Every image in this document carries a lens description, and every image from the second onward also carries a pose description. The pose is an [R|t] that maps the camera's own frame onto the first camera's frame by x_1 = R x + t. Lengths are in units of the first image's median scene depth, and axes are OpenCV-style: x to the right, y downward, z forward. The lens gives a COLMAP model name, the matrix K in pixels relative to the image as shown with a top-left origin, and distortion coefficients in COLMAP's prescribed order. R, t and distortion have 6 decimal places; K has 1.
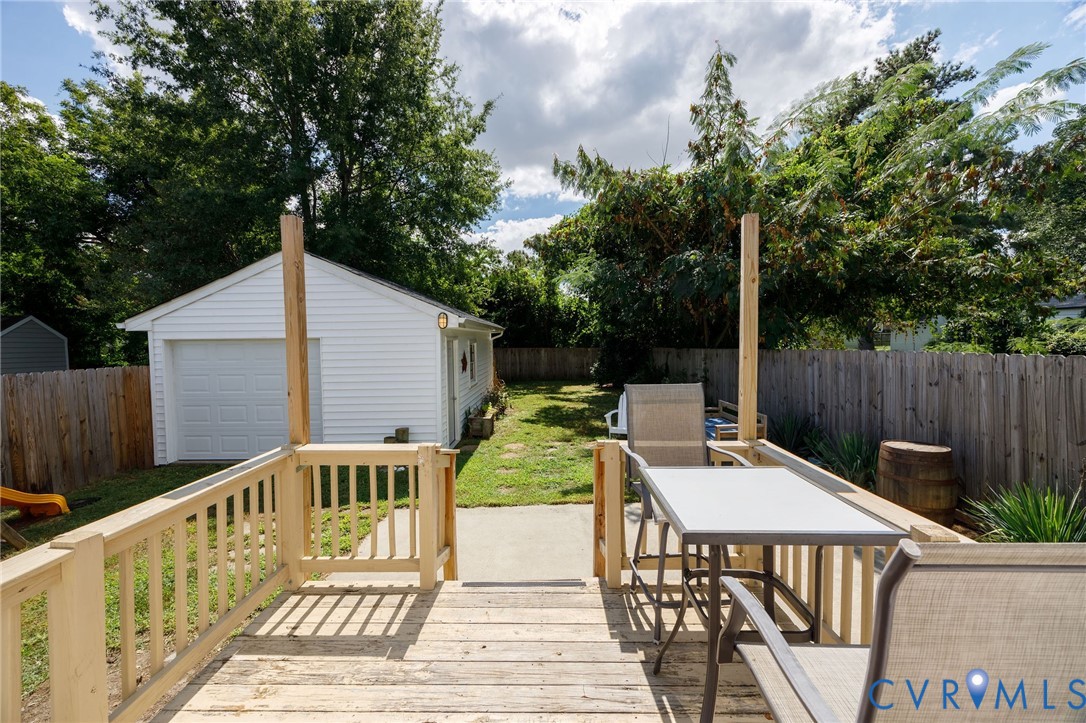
lens RADIAL K [[427.6, 0, 540.7], [0, 427.6, 363.7], [0, 0, 1]] dist [0.008943, -0.000118]
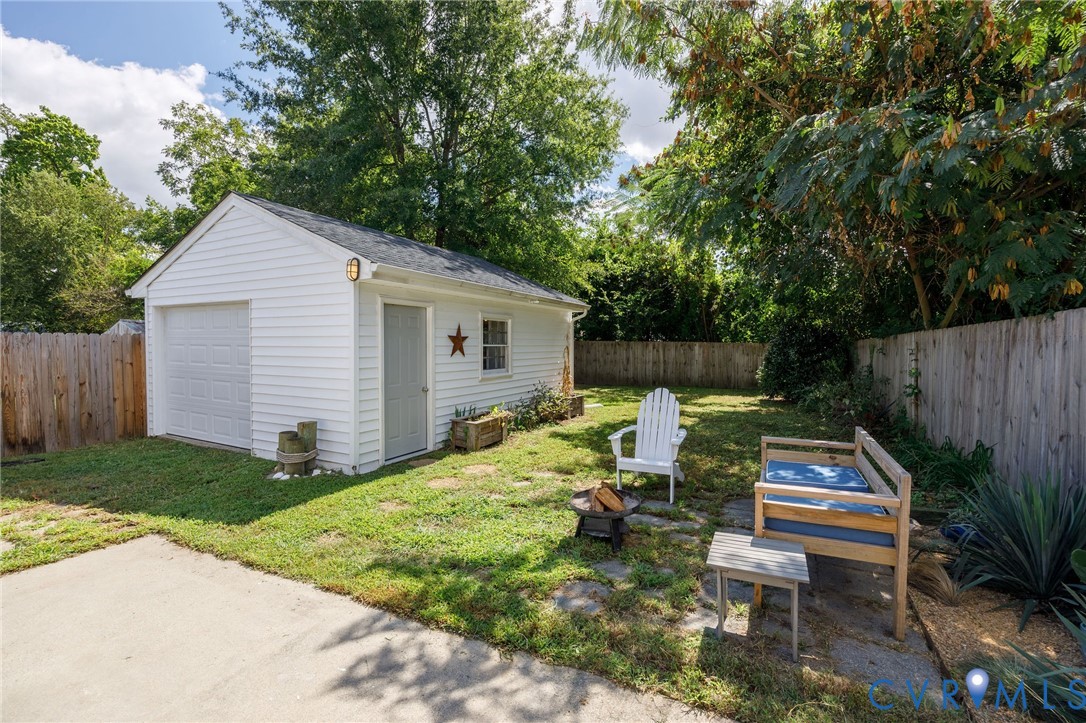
lens RADIAL K [[478.4, 0, 529.5], [0, 478.4, 359.4], [0, 0, 1]] dist [-0.008271, 0.000185]
pose [[0.890150, 0.033898, -0.454405, 0.373280], [-0.043234, 0.999013, -0.010169, 0.038787], [0.453611, 0.028697, 0.890737, 0.452292]]
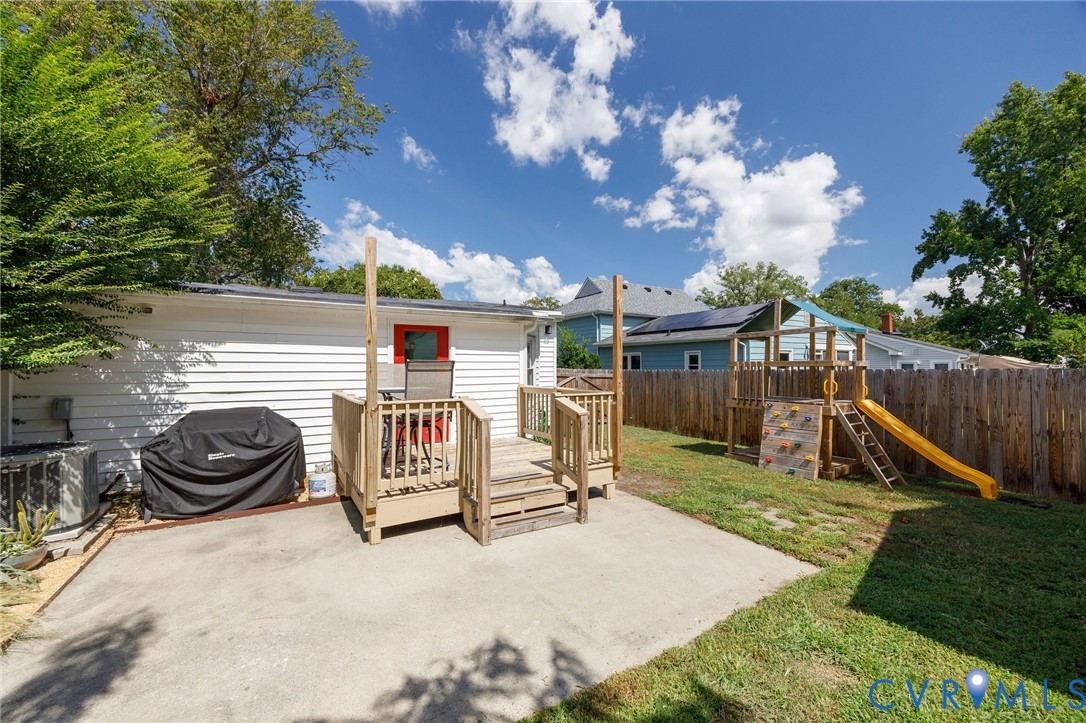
lens RADIAL K [[427.6, 0, 540.7], [0, 427.6, 363.7], [0, 0, 1]] dist [0.008943, -0.000118]
pose [[-0.844908, 0.004377, -0.534893, 0.294652], [-0.023545, 0.998693, 0.045363, -0.004543], [0.534392, 0.050922, -0.843701, 1.002548]]
